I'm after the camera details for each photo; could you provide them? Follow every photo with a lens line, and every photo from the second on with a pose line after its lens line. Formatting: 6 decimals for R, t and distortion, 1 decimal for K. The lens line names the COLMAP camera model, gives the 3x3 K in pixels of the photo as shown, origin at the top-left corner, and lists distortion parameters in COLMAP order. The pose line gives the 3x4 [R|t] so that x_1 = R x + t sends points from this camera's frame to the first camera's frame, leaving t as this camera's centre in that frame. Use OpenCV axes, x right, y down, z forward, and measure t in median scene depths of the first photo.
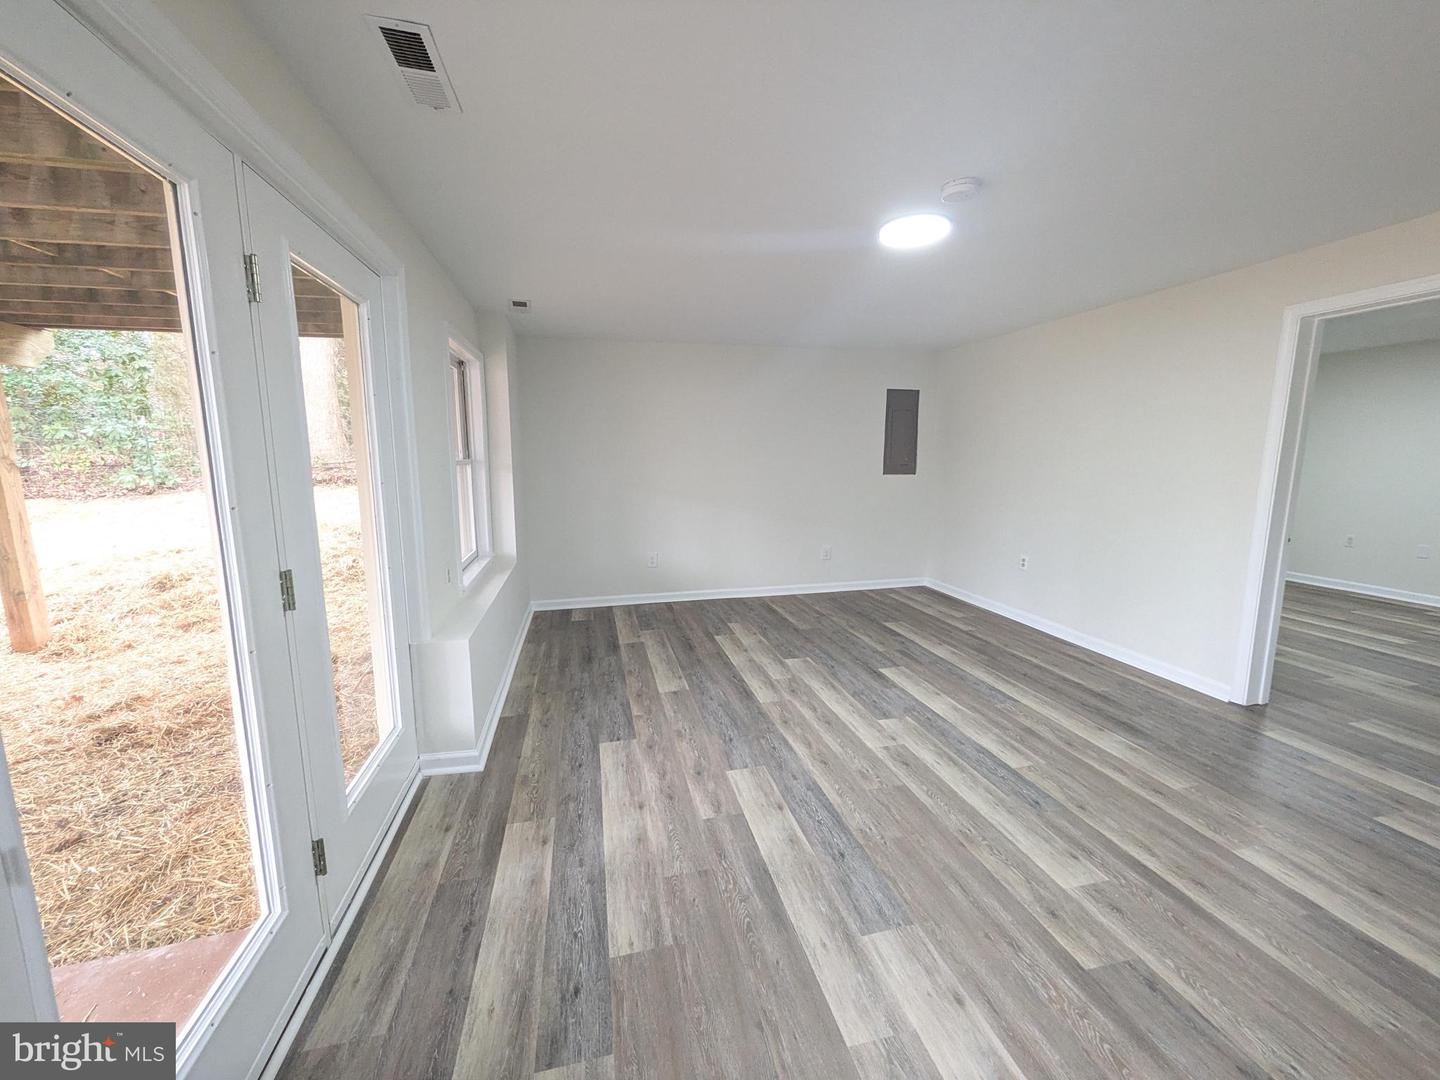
lens RADIAL K [[573.1, 0, 720.2], [0, 573.1, 540.4], [0, 0, 1]] dist [0.000536, 0.000123]
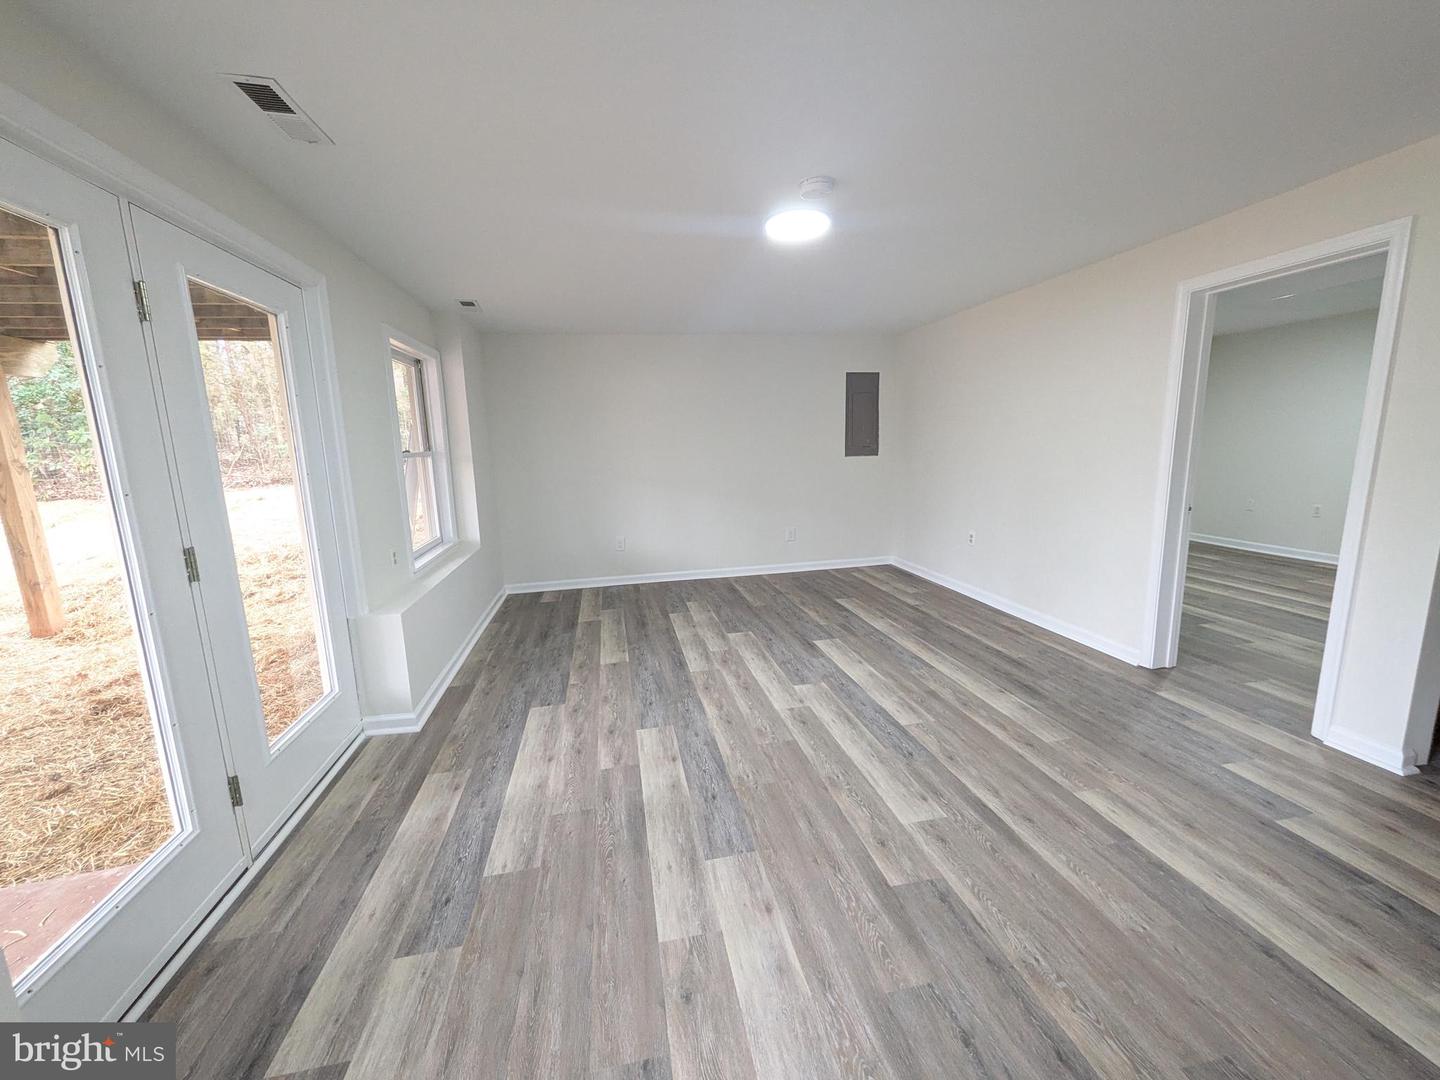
lens RADIAL K [[573.1, 0, 718.2], [0, 573.1, 540.8], [0, 0, 1]] dist [0.000536, 0.000123]
pose [[0.999052, -0.020381, -0.038480, 0.223050], [0.021239, 0.999532, 0.022035, 0.020641], [0.038013, -0.022831, 0.999016, -0.083162]]
